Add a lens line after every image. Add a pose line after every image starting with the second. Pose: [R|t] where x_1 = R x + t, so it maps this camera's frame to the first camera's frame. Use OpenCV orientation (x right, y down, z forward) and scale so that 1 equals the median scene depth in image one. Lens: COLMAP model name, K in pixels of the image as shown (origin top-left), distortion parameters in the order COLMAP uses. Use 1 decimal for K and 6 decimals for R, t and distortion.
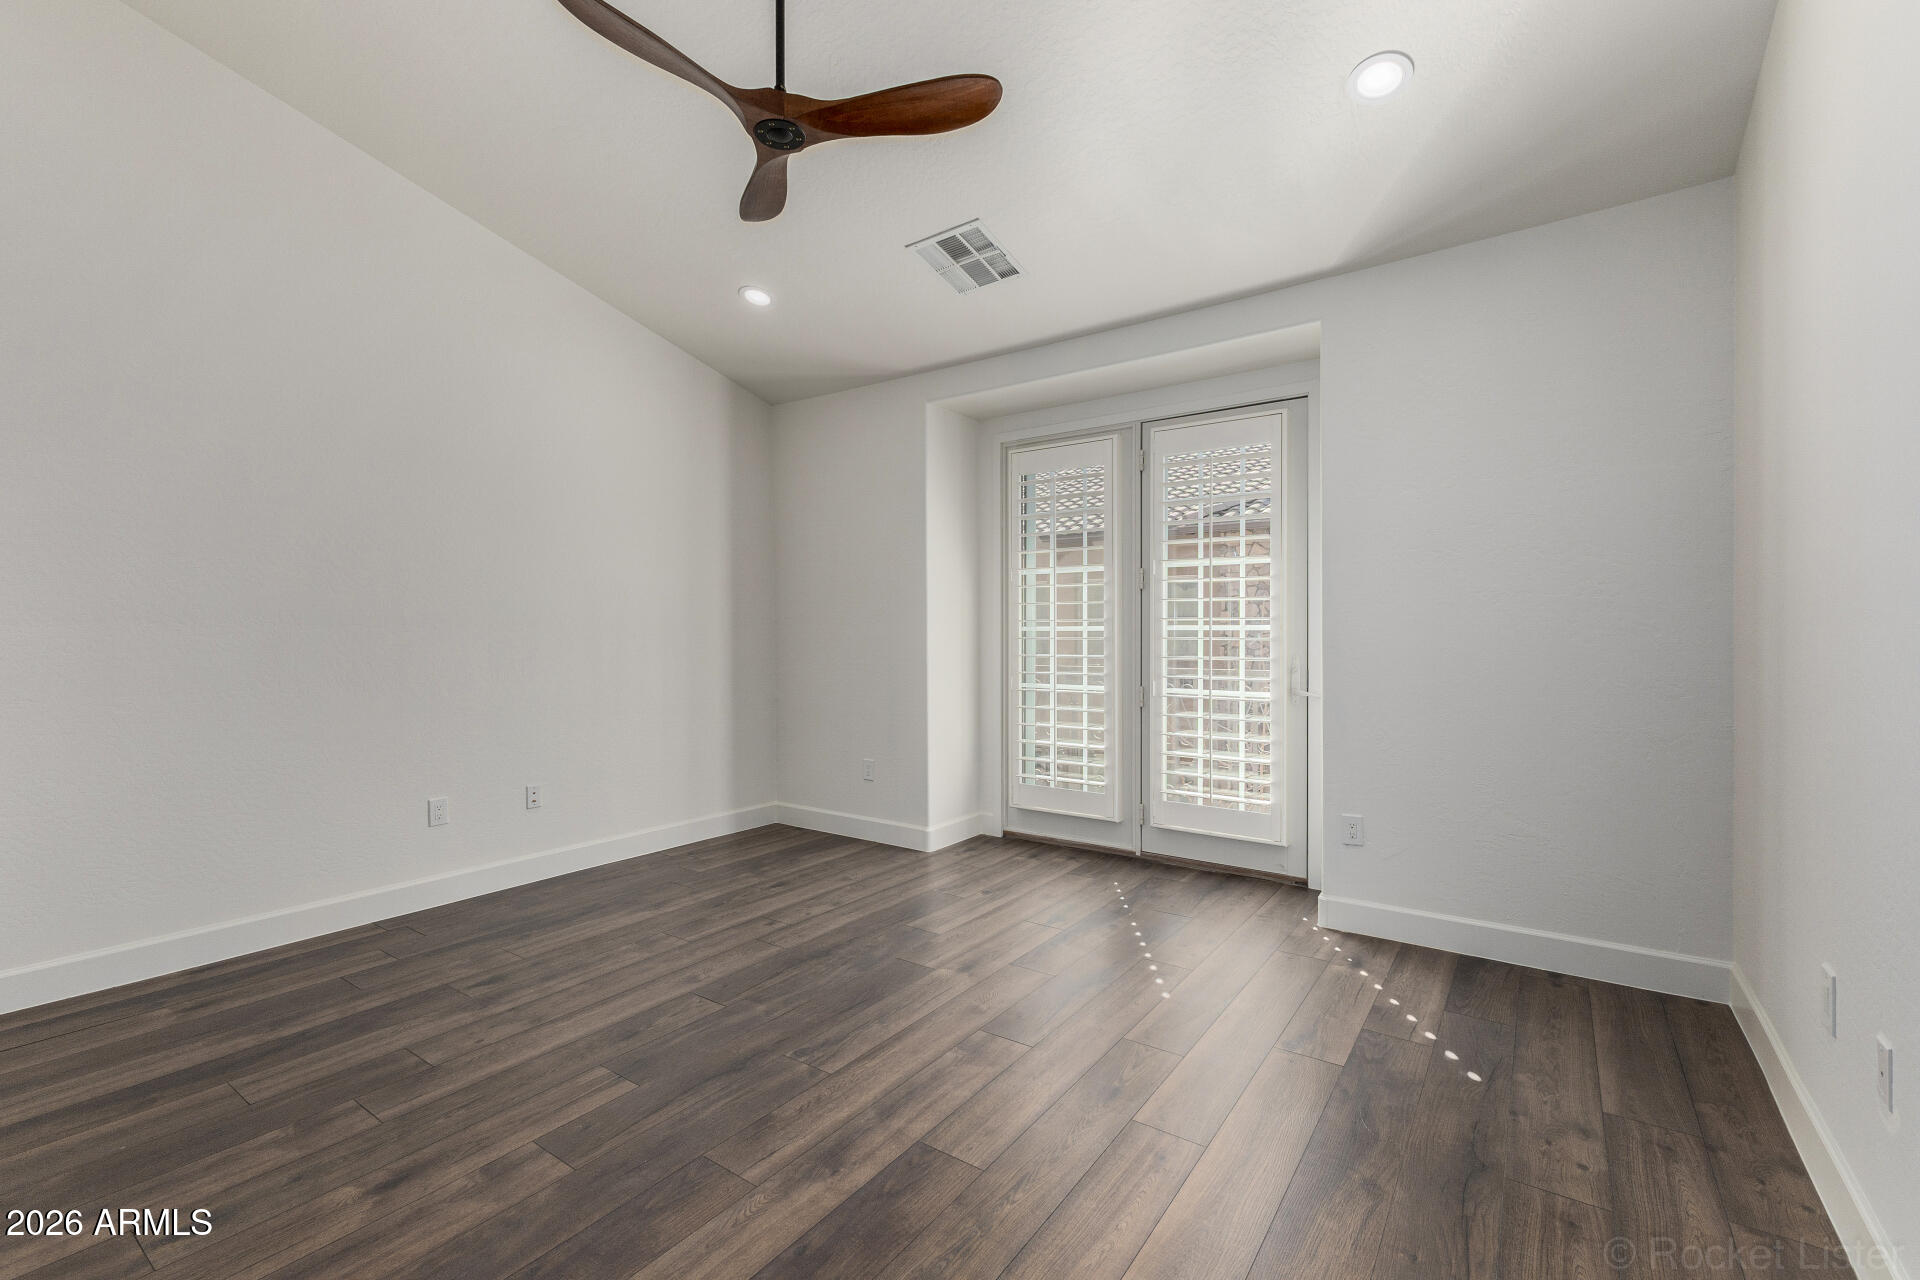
lens RADIAL K [[833.0, 0, 947.9], [0, 833.0, 643.5], [0, 0, 1]] dist [0.005198, -0.001743]
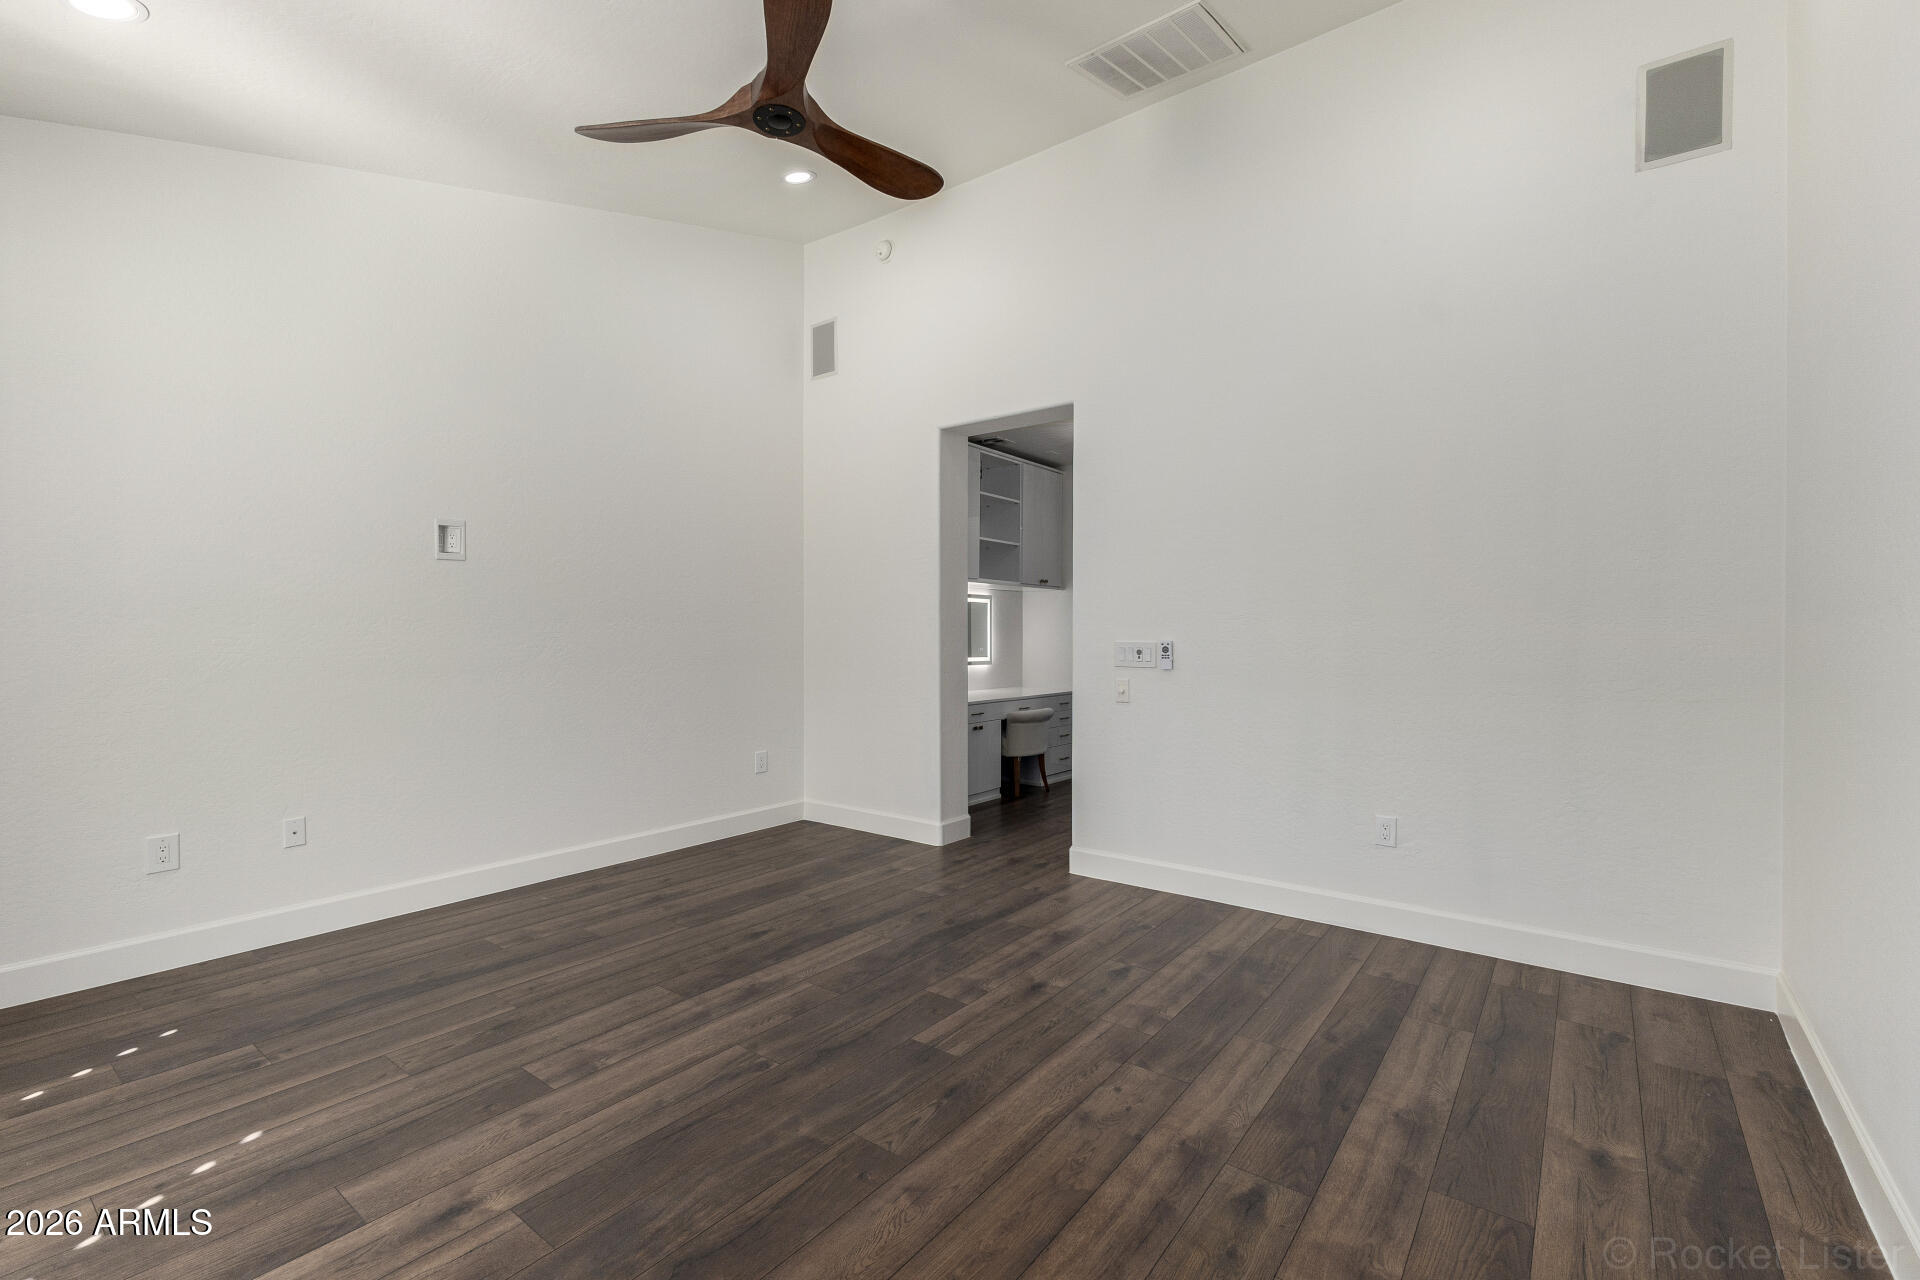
lens RADIAL K [[833.0, 0, 959.6], [0, 833.0, 631.7], [0, 0, 1]] dist [0.005198, -0.001743]
pose [[-0.999824, 0.002314, 0.018613, -0.429435], [0.002497, 0.999949, 0.009801, -0.023585], [-0.018590, 0.009846, -0.999779, 1.981197]]
